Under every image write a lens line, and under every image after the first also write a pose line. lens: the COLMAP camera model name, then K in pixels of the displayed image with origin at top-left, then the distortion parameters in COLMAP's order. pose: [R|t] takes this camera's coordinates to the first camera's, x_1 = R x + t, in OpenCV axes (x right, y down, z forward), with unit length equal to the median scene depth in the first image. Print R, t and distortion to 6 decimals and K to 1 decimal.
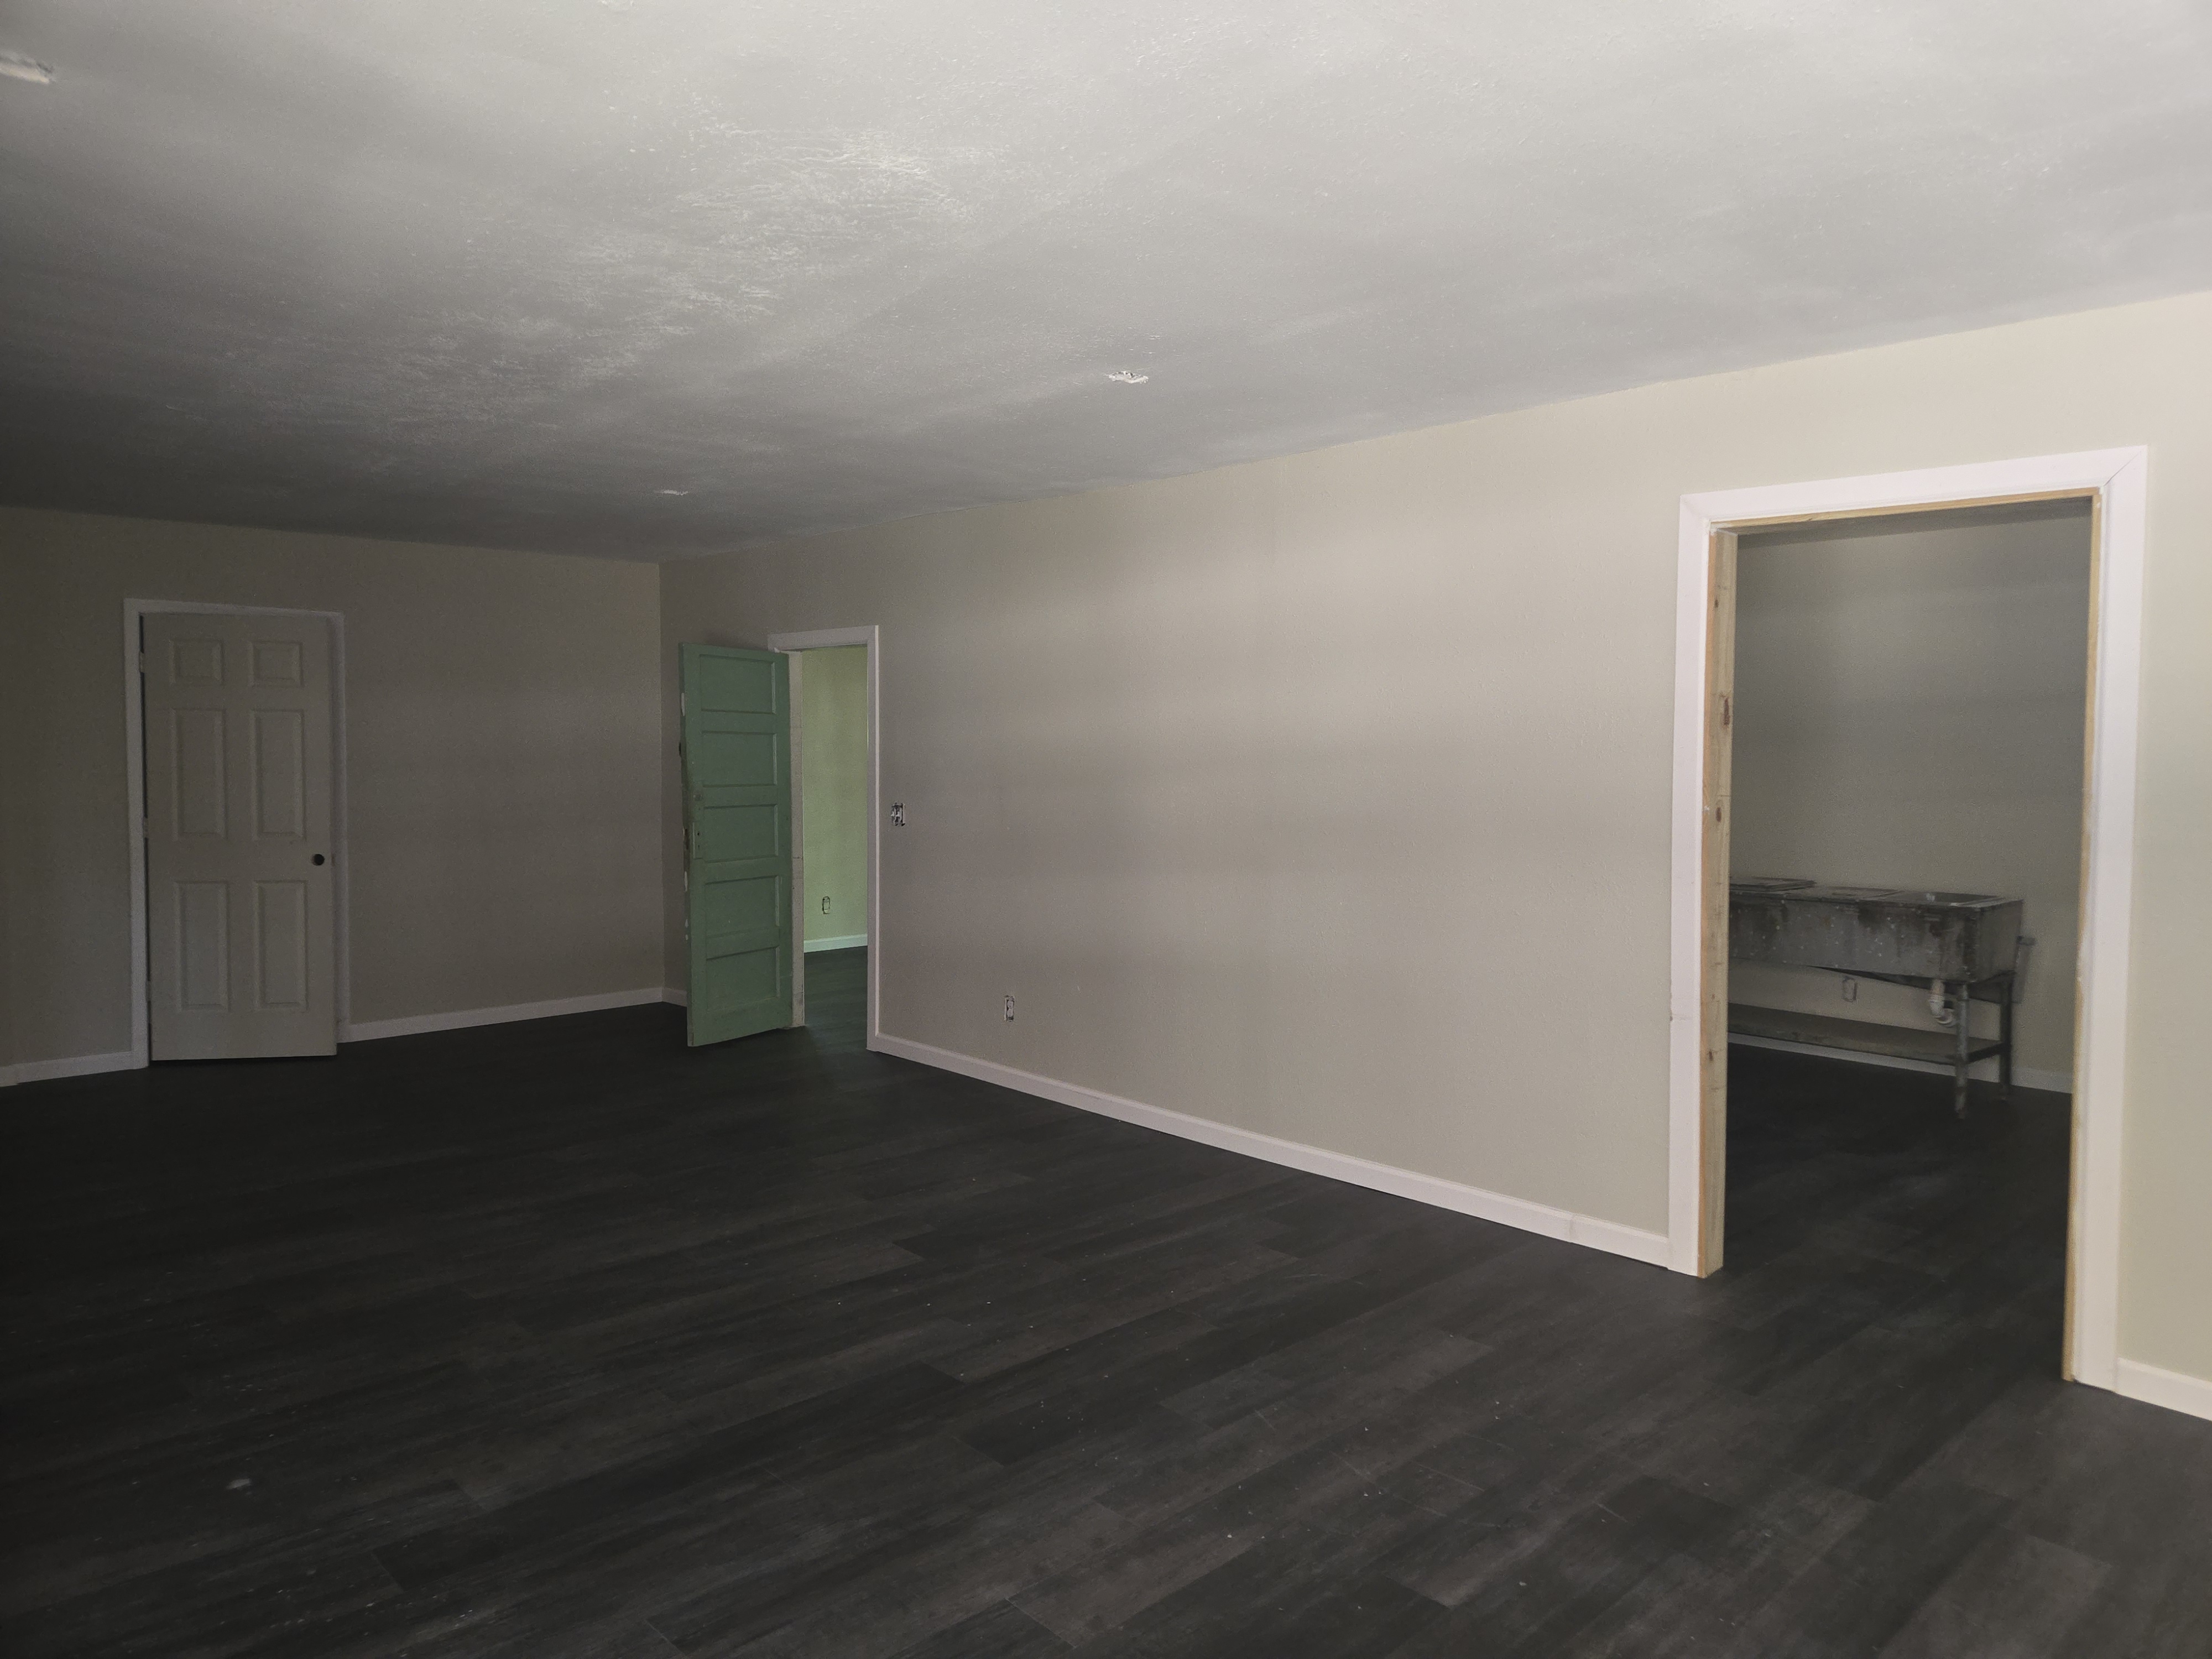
lens RADIAL K [[1467.3, 0, 1113.6], [0, 1467.3, 835.6], [0, 0, 1]] dist [0.063414, -0.027829]
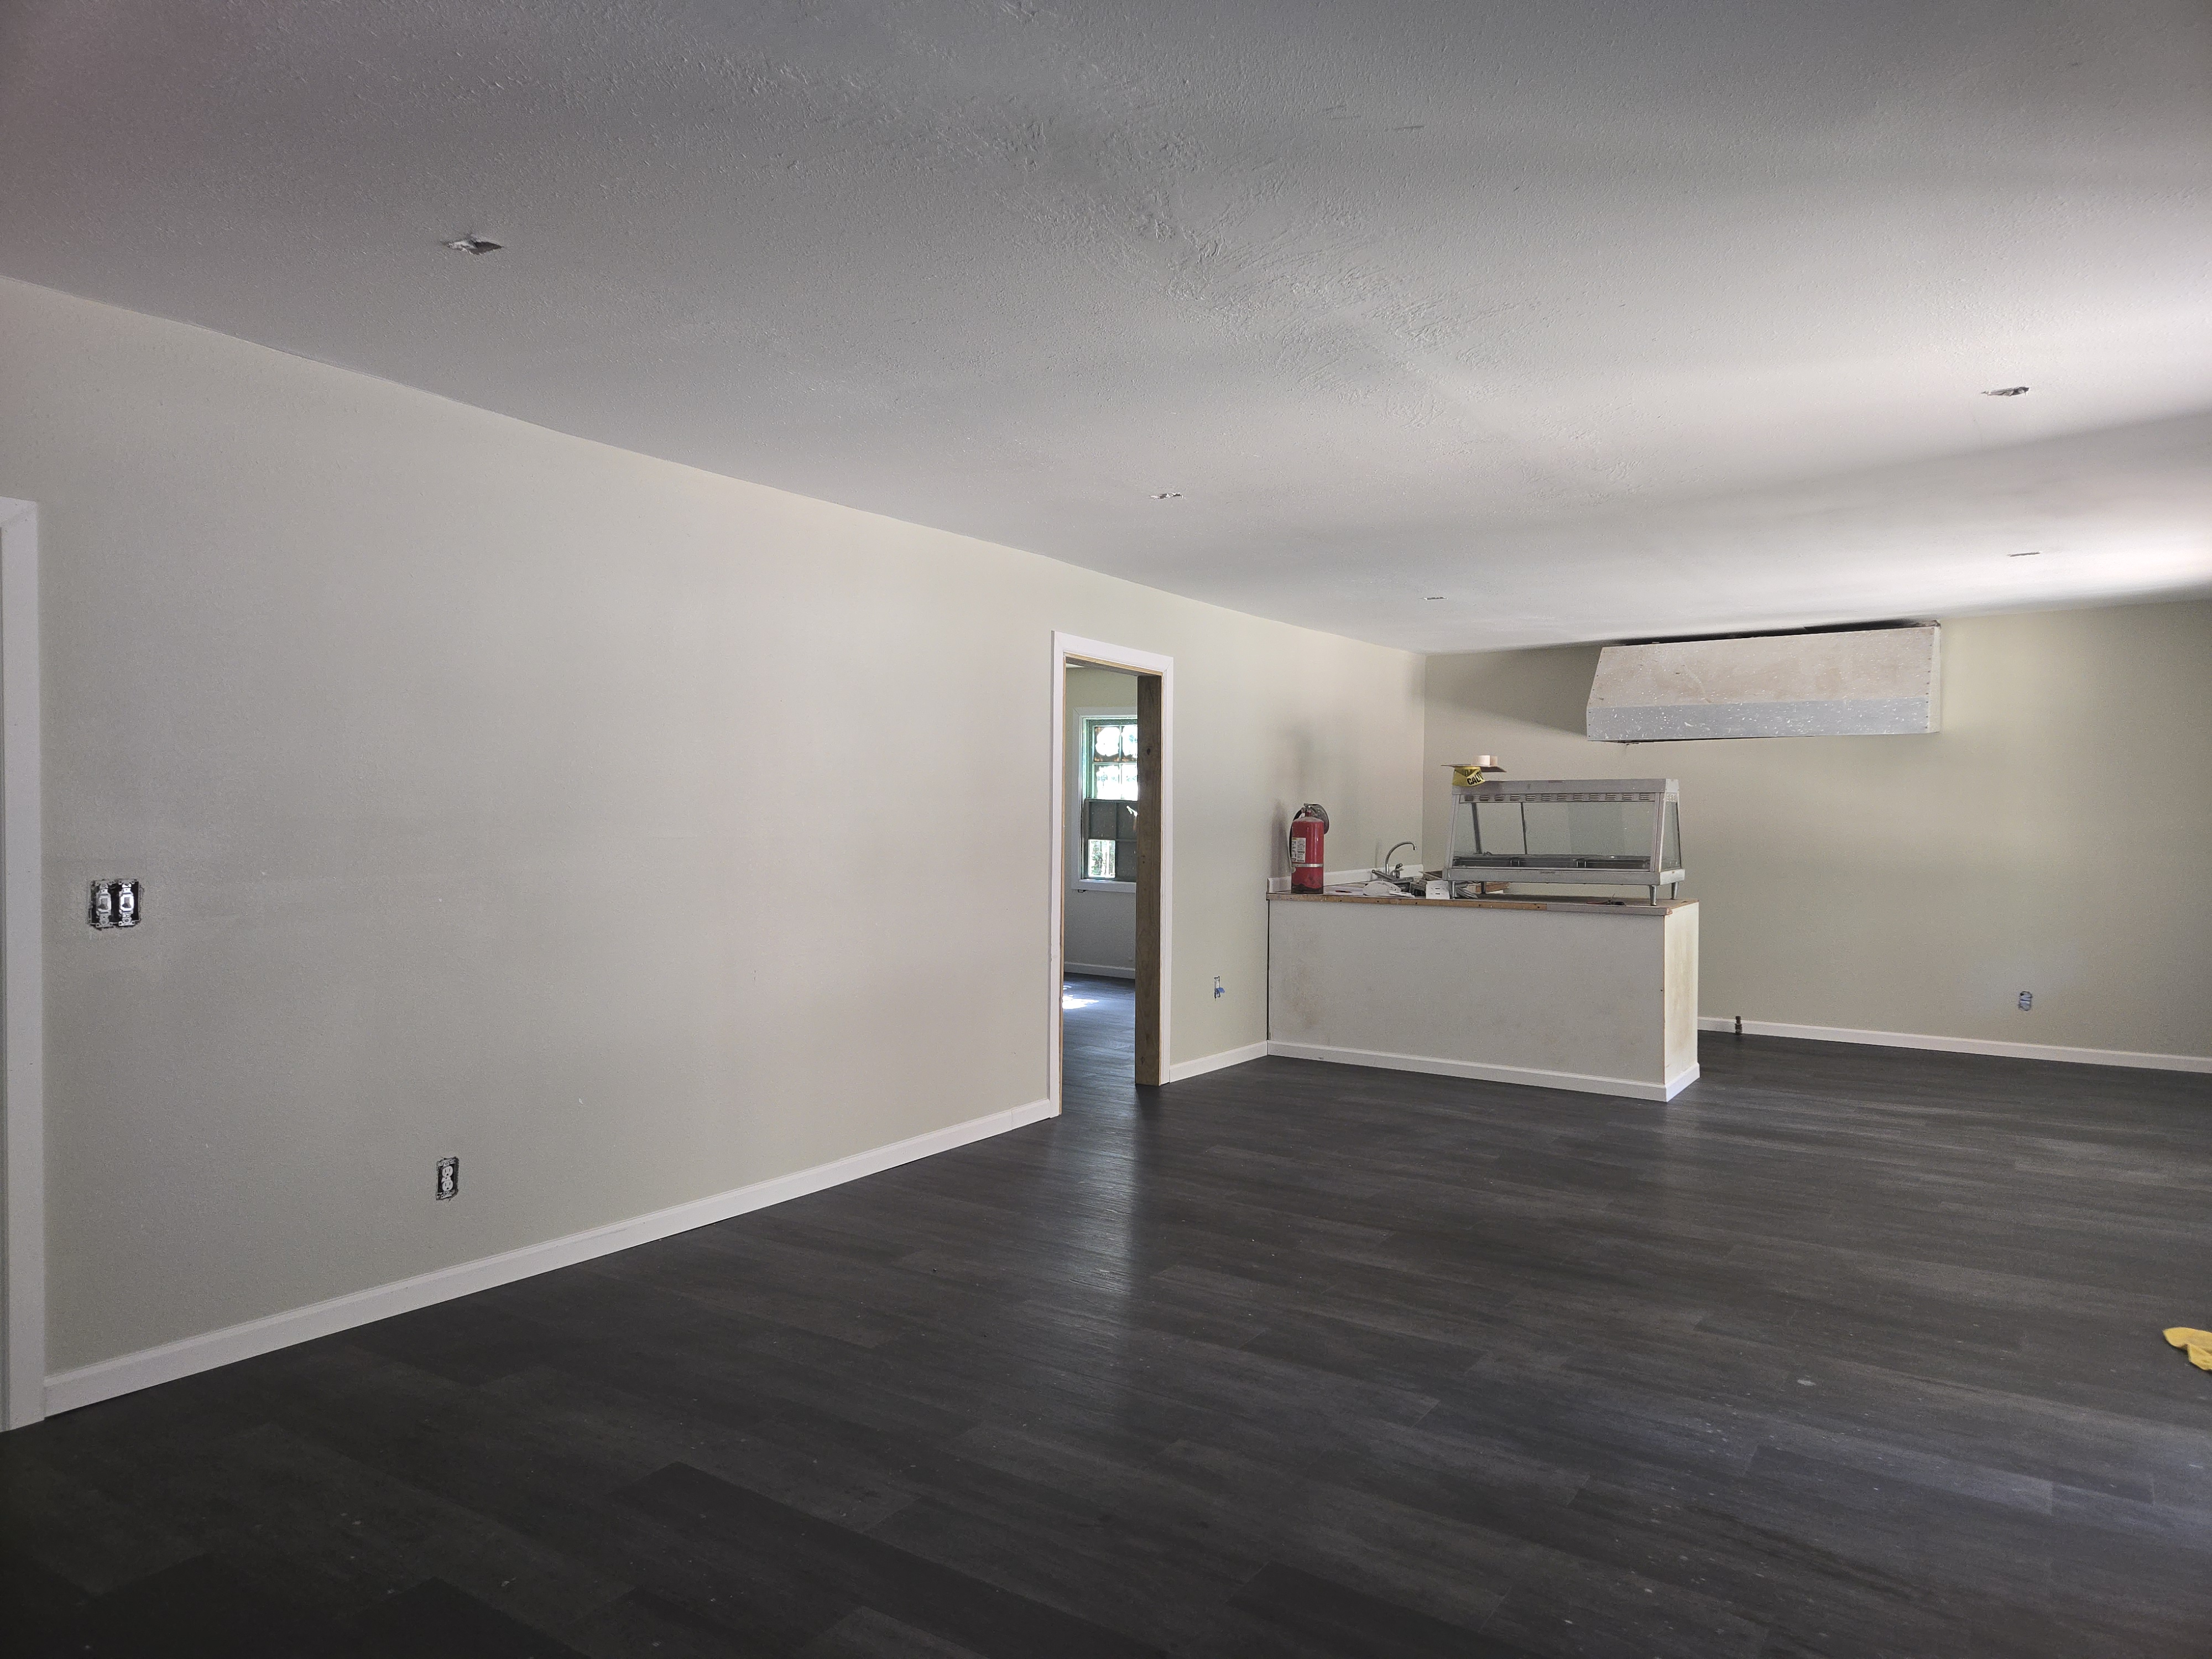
lens RADIAL K [[1467.3, 0, 1113.6], [0, 1467.3, 835.6], [0, 0, 1]] dist [0.063414, -0.027829]
pose [[-0.231762, -0.034260, 0.972169, -1.357269], [0.037958, 0.998300, 0.044230, -0.088173], [-0.972032, 0.047152, -0.230067, 1.503995]]
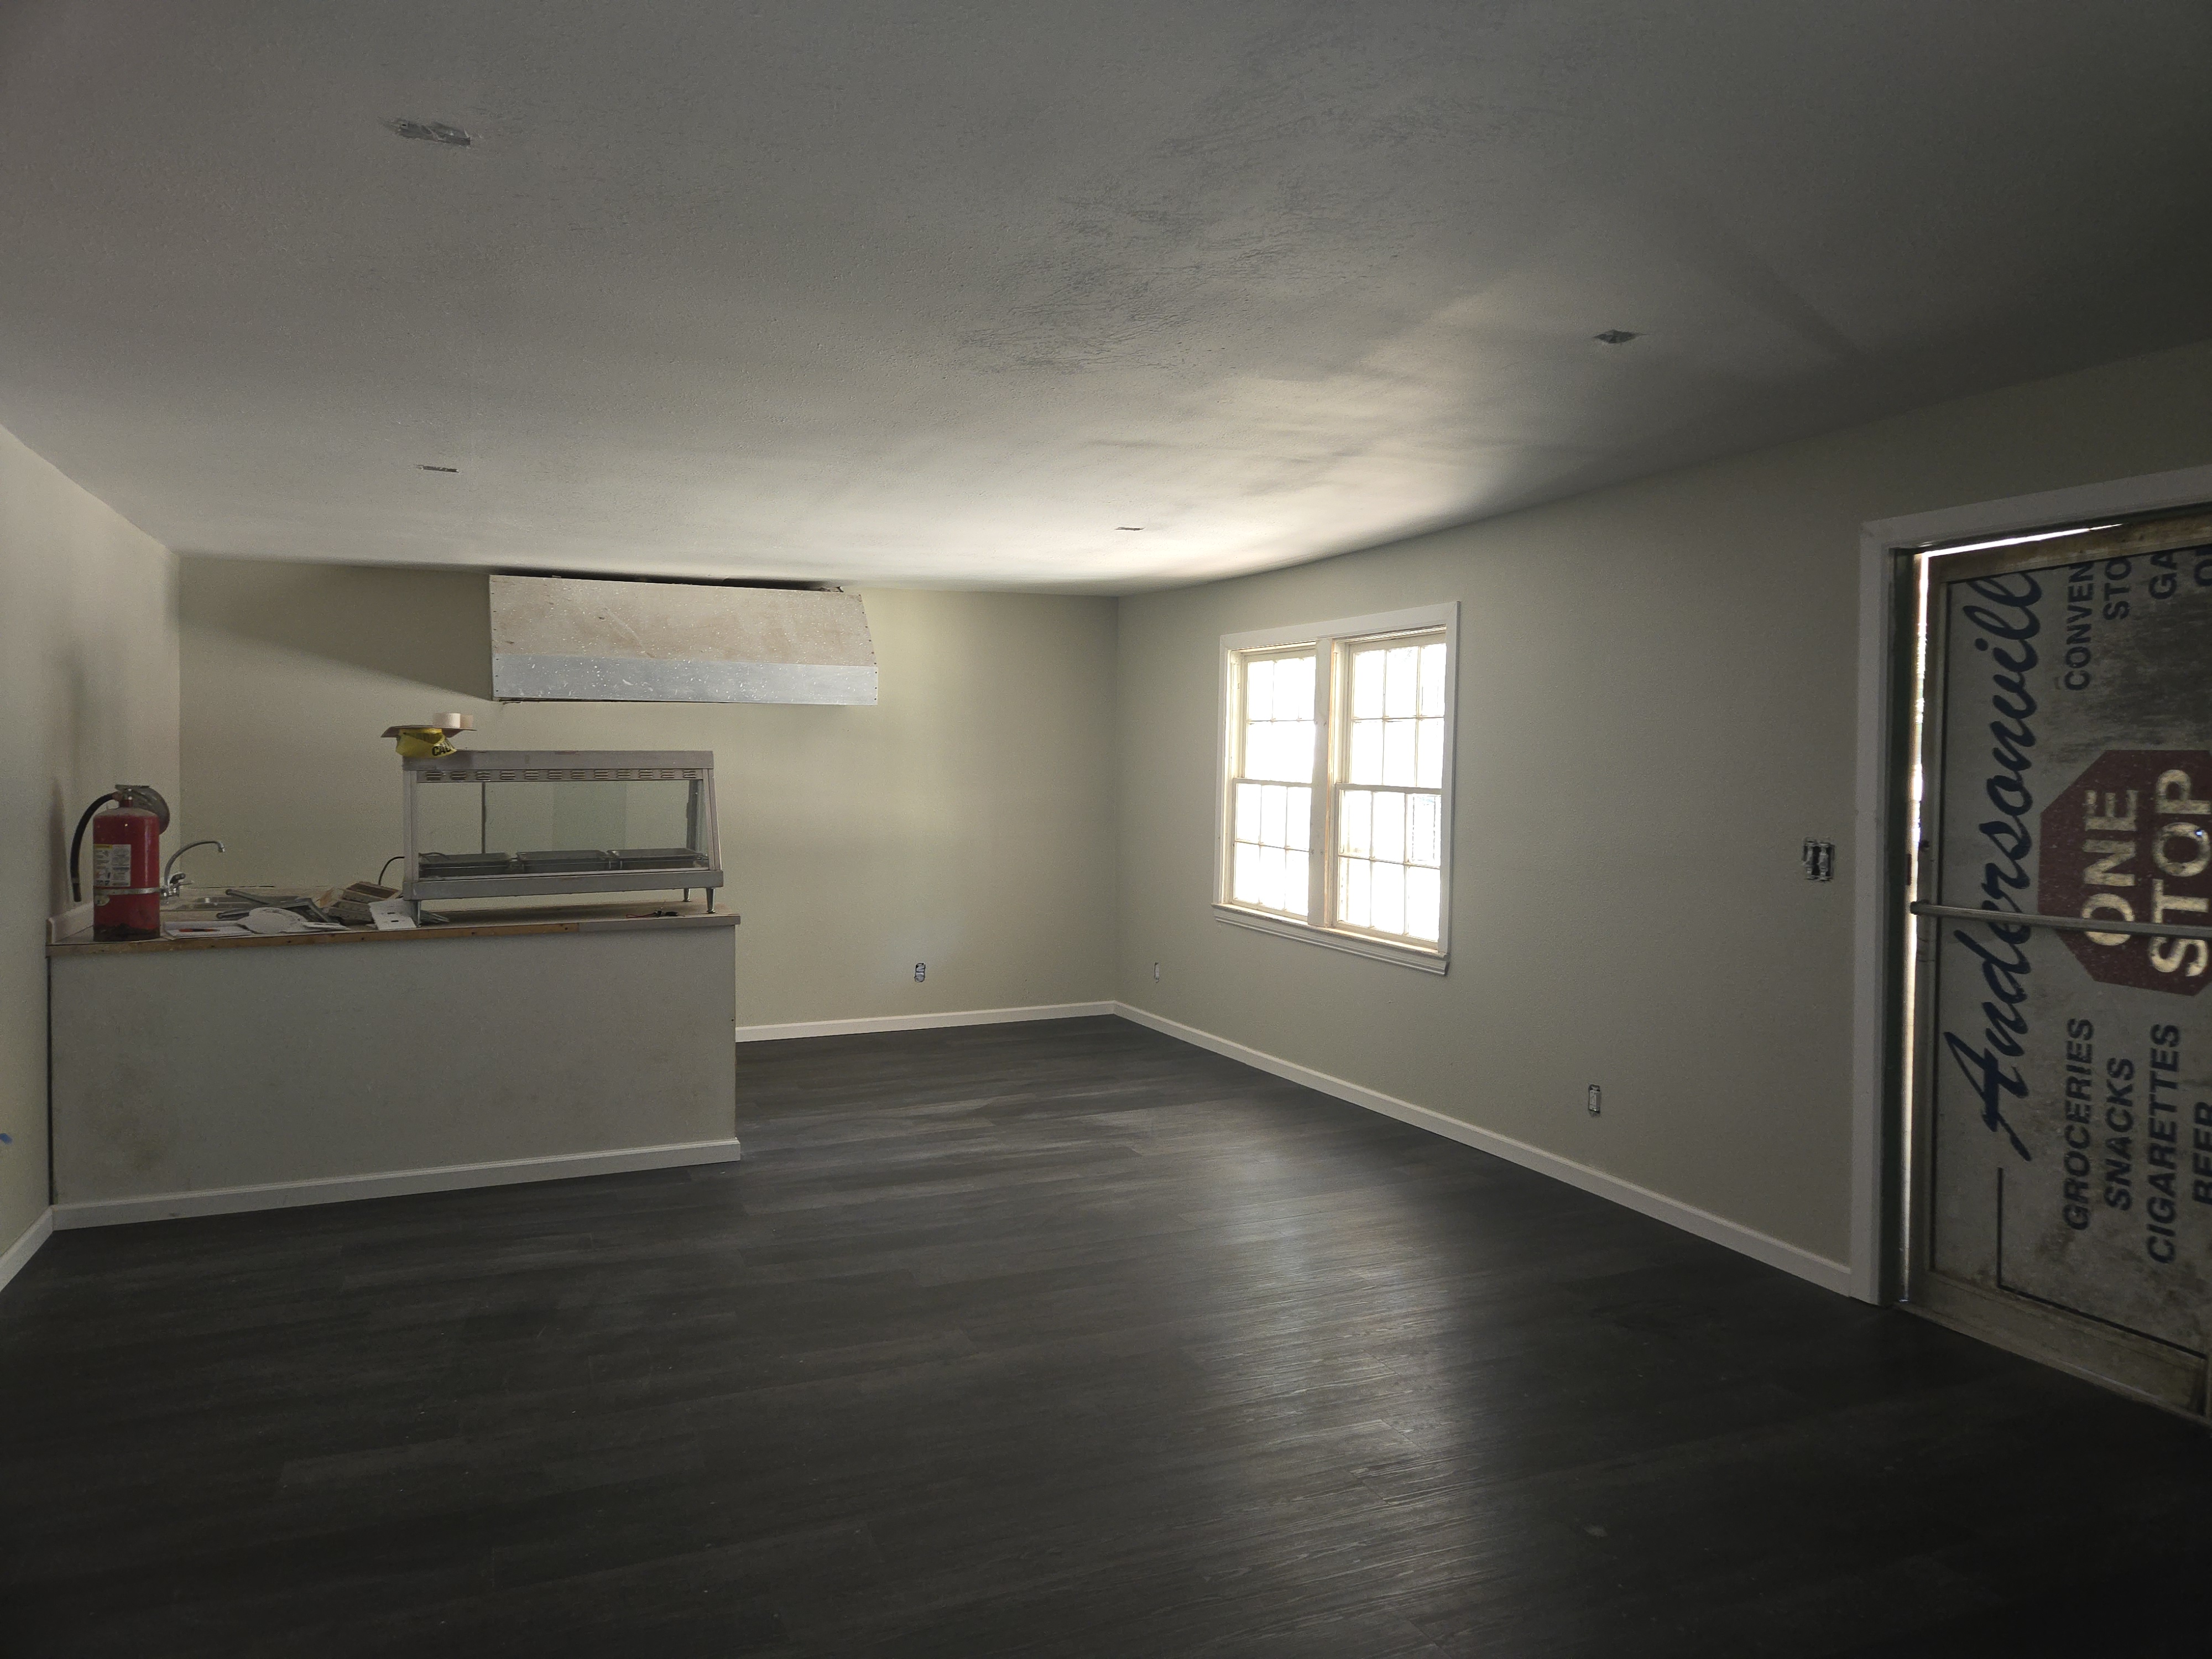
lens RADIAL K [[1467.3, 0, 1113.6], [0, 1467.3, 835.6], [0, 0, 1]] dist [0.063414, -0.027829]
pose [[-0.936085, -0.026253, 0.350793, -0.497779], [0.004882, 0.996146, 0.087578, -0.093876], [-0.351740, 0.083693, -0.932349, 1.636652]]
